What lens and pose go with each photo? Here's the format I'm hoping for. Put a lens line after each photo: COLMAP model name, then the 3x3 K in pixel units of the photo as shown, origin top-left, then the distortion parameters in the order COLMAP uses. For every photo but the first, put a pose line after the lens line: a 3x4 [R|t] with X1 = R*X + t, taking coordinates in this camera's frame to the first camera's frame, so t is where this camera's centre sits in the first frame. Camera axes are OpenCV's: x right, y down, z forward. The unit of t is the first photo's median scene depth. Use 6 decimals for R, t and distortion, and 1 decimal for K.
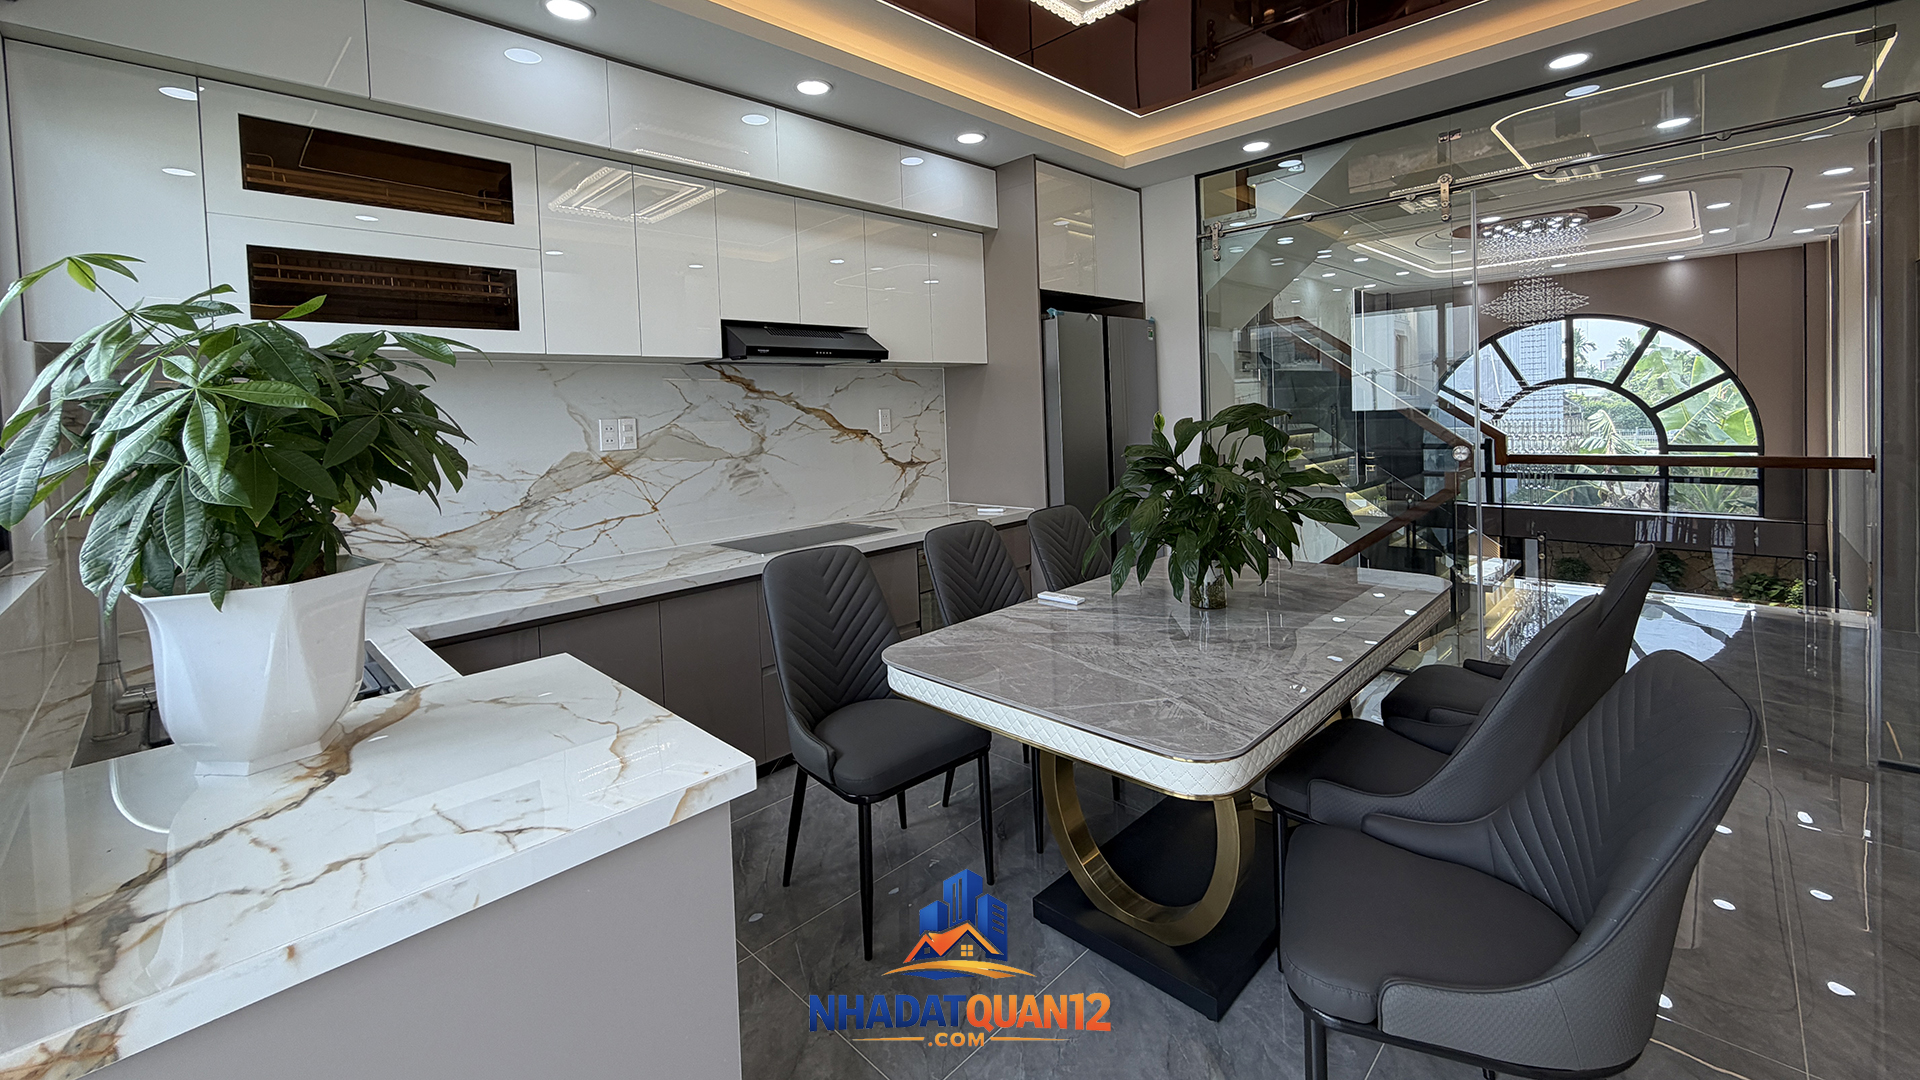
lens RADIAL K [[760.8, 0, 962.6], [0, 760.8, 433.4], [0, 0, 1]] dist [0.000719, -0.000054]
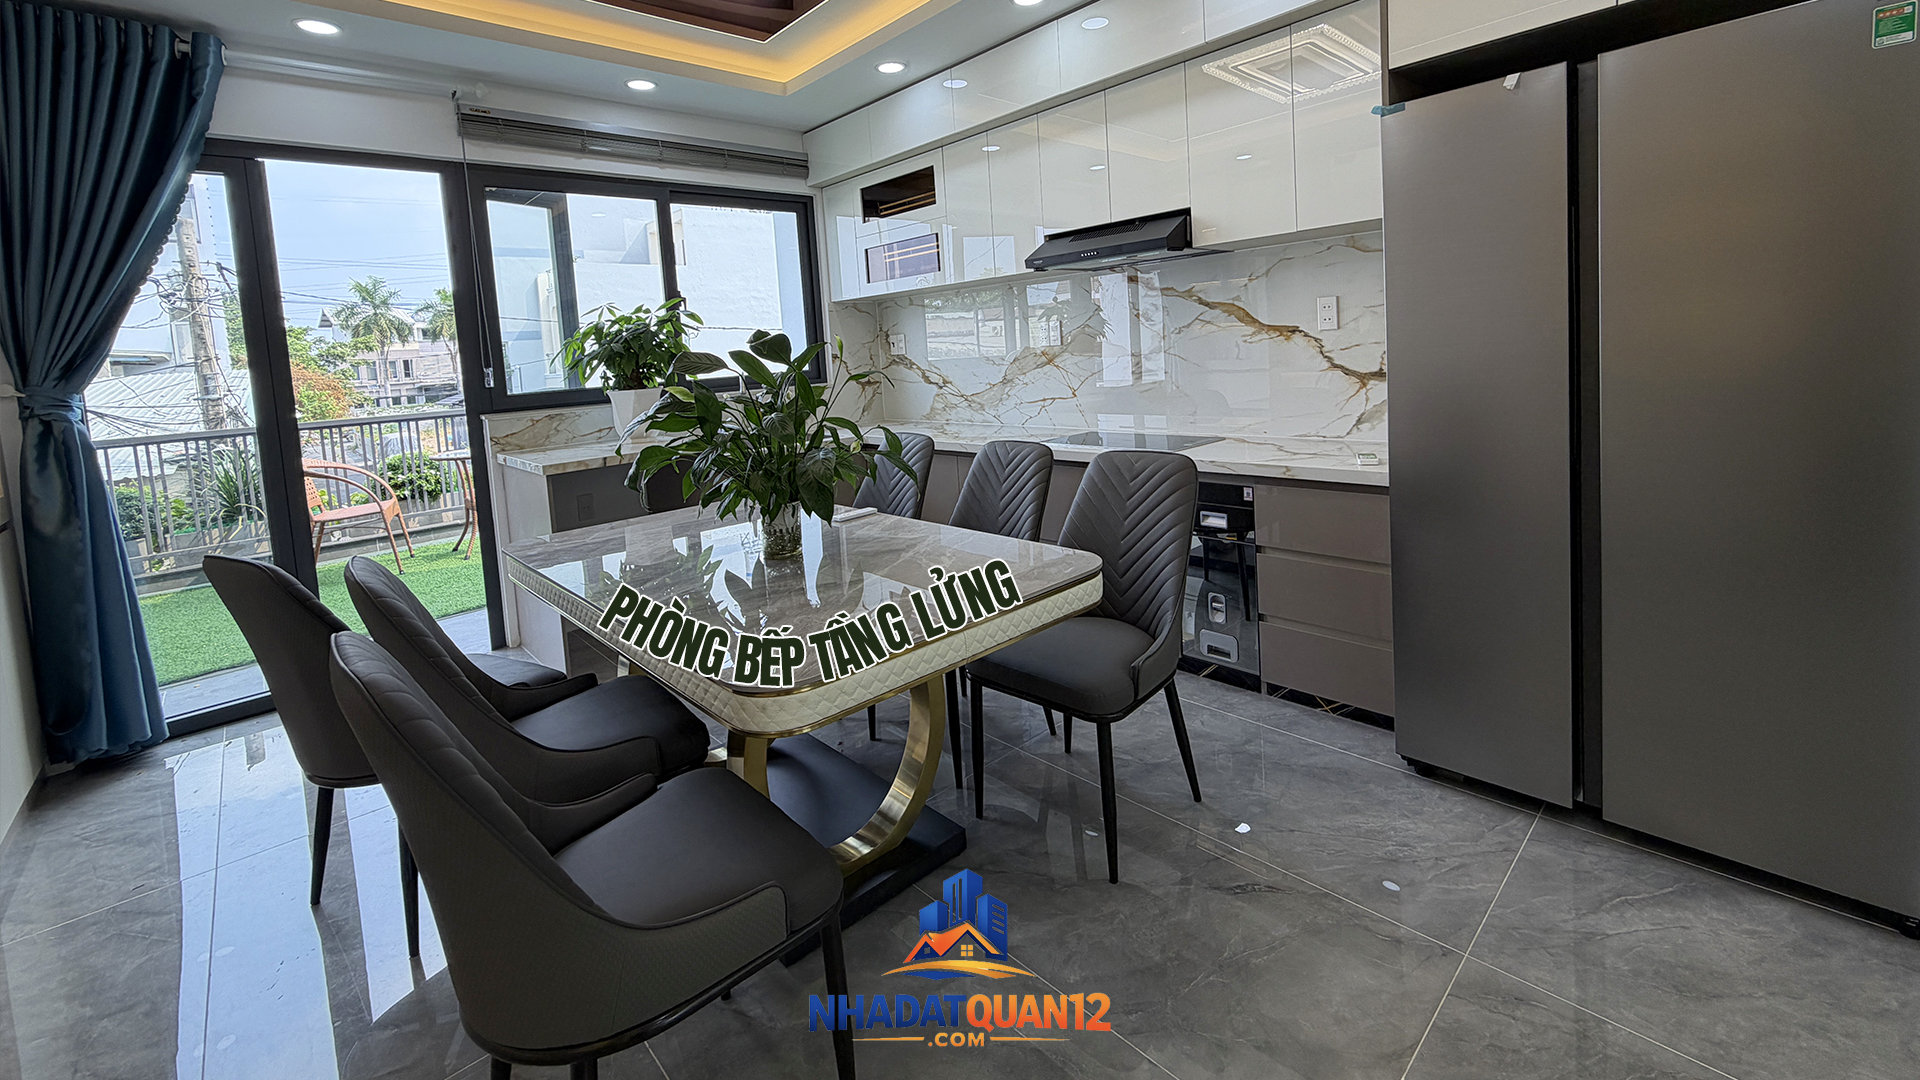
lens RADIAL K [[781.6, 0, 968.0], [0, 781.6, 401.0], [0, 0, 1]] dist [0.001274, 0.000096]
pose [[-0.034462, 0.112648, -0.993037, 0.732563], [0.033882, 0.993188, 0.111489, -0.031150], [0.998831, -0.029804, -0.038044, 0.765914]]
